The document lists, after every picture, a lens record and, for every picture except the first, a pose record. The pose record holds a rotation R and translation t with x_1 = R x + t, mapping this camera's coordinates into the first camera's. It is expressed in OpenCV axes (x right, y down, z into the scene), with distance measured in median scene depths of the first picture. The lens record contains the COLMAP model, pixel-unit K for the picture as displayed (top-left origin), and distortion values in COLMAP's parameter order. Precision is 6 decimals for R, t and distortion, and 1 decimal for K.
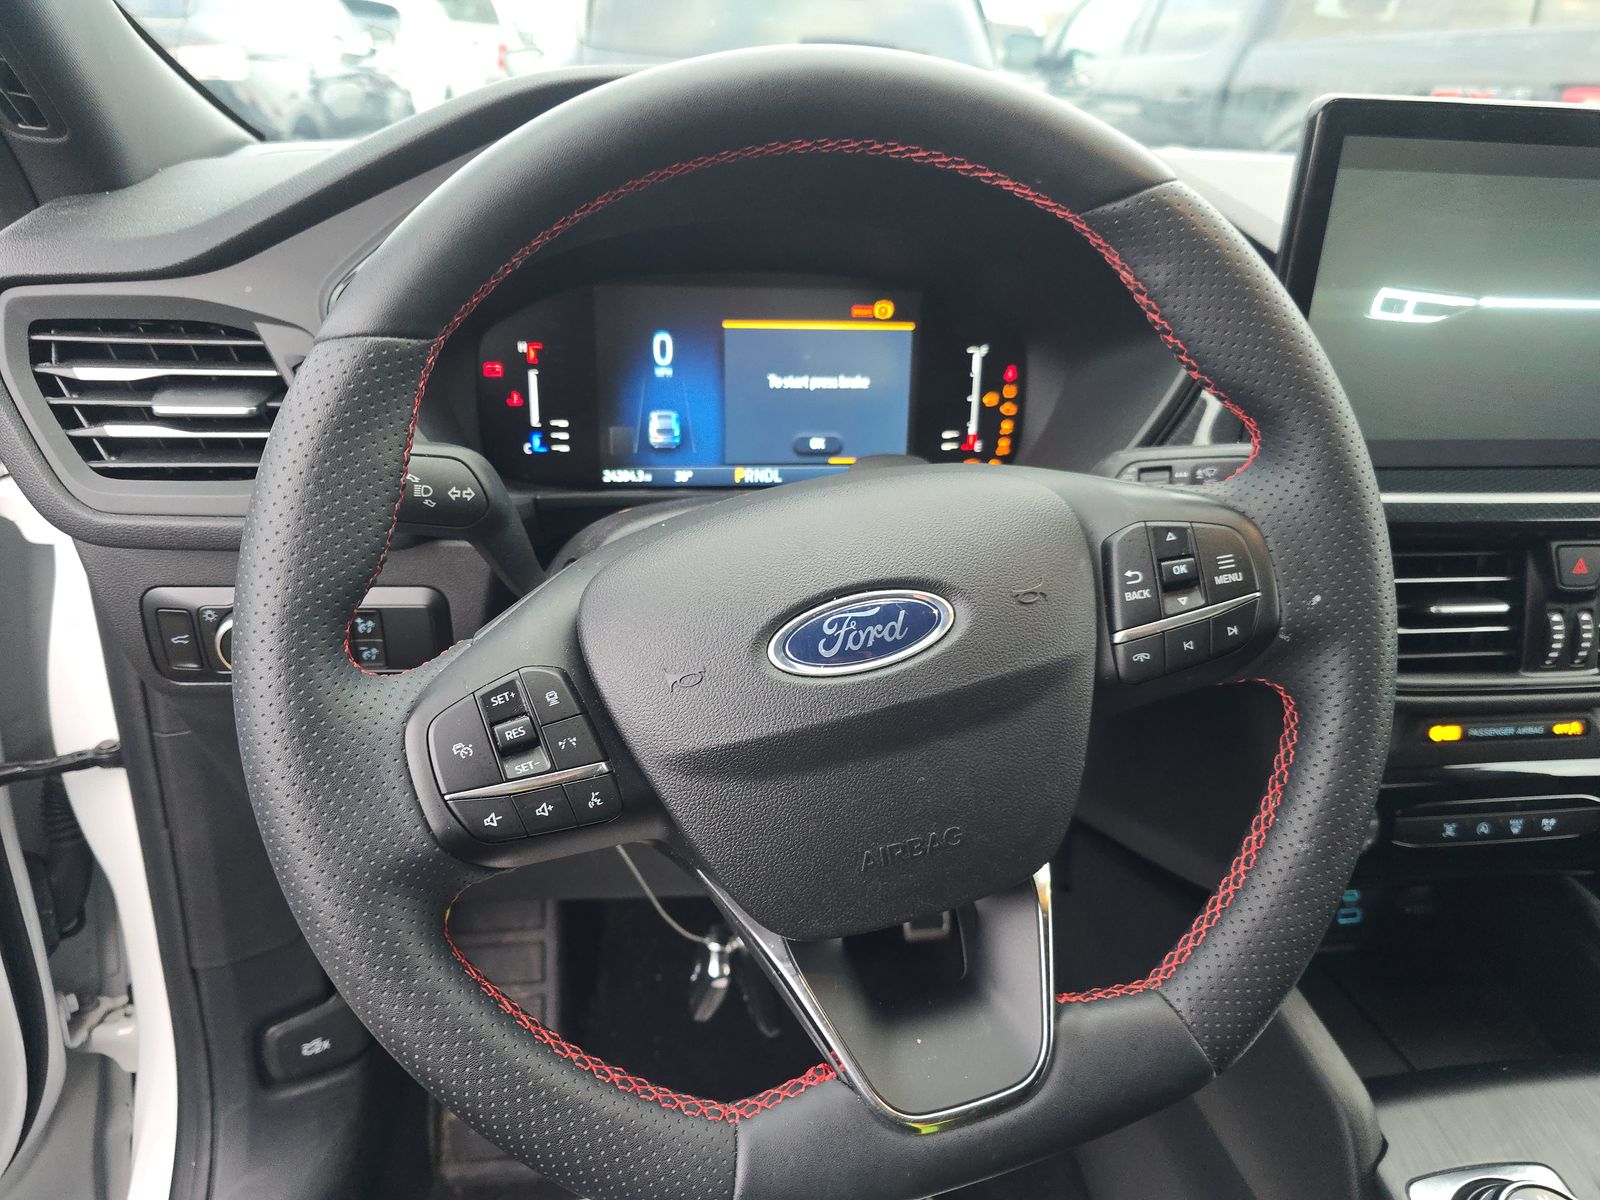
lens RADIAL K [[1089.4, 0, 800.0], [0, 1089.4, 600.0], [0, 0, 1]] dist [0.040720, -0.063408]
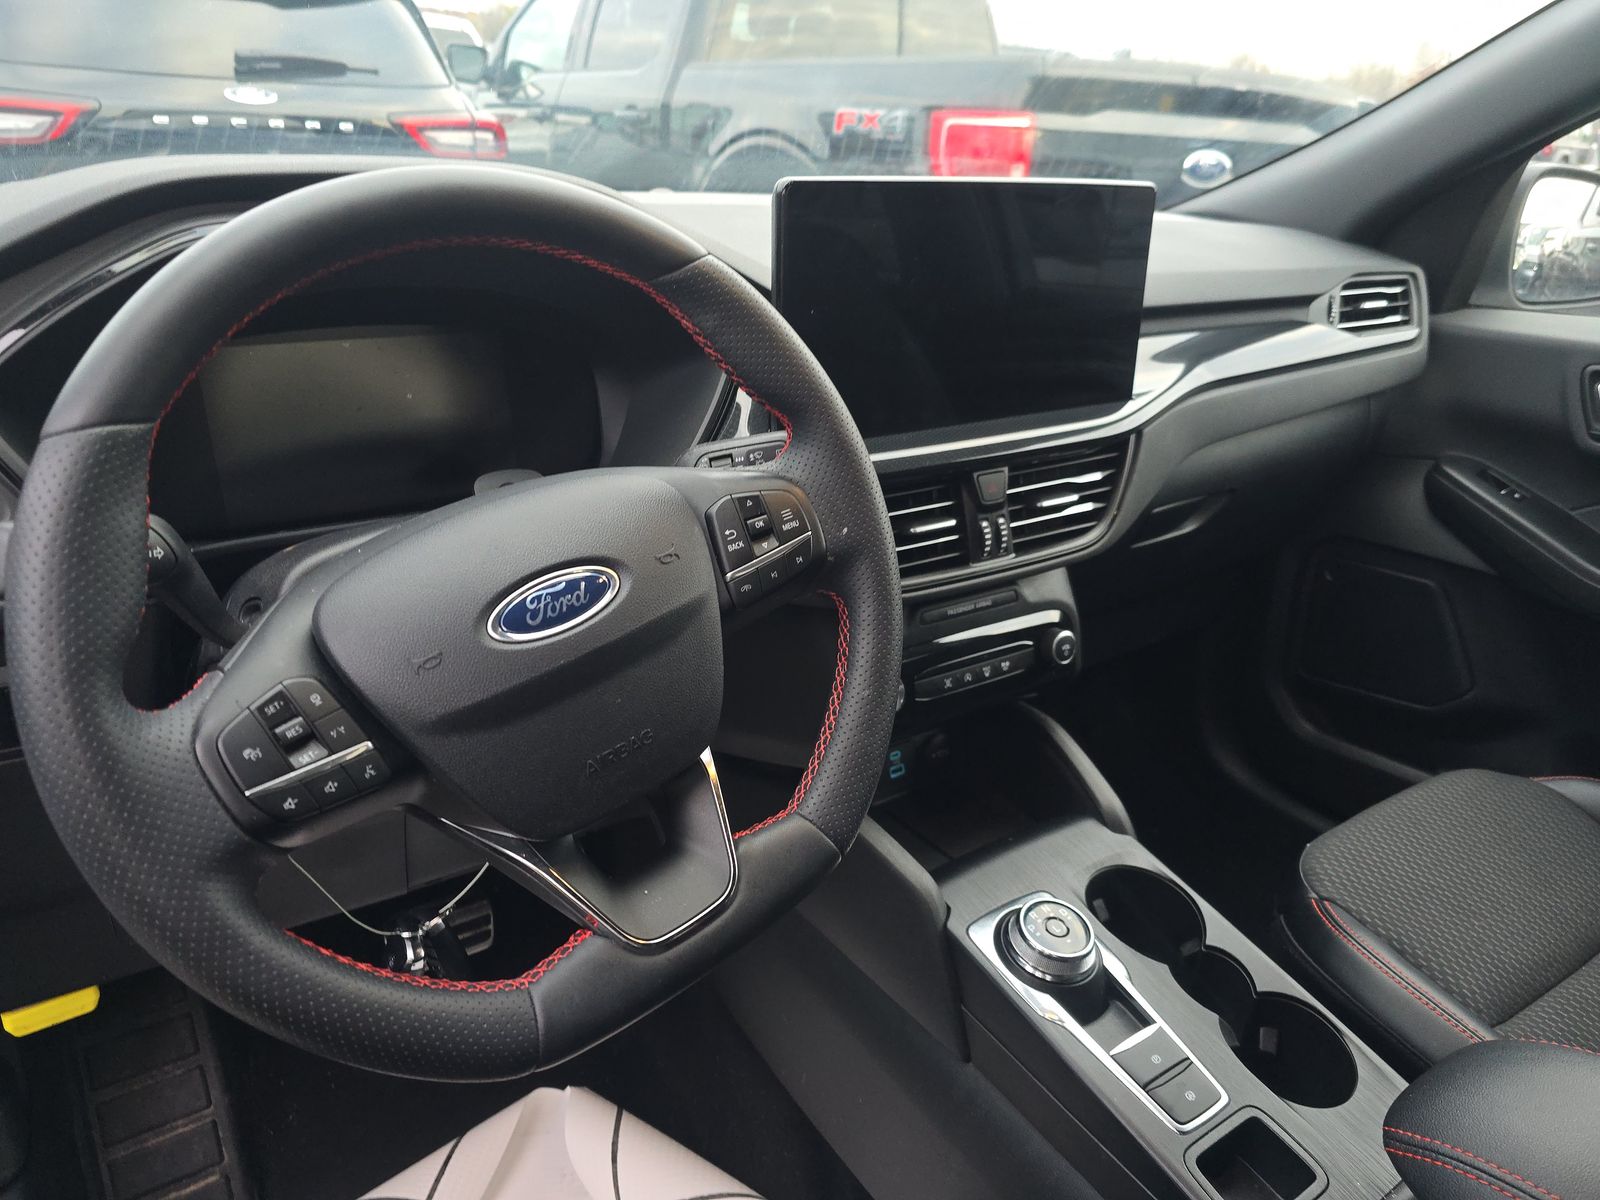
lens RADIAL K [[1089.4, 0, 800.0], [0, 1089.4, 600.0], [0, 0, 1]] dist [0.040720, -0.063408]
pose [[0.897435, -0.173603, 0.405551, -0.186790], [0.173702, 0.984107, 0.036882, 0.024493], [-0.405509, 0.037345, 0.913328, -0.302216]]
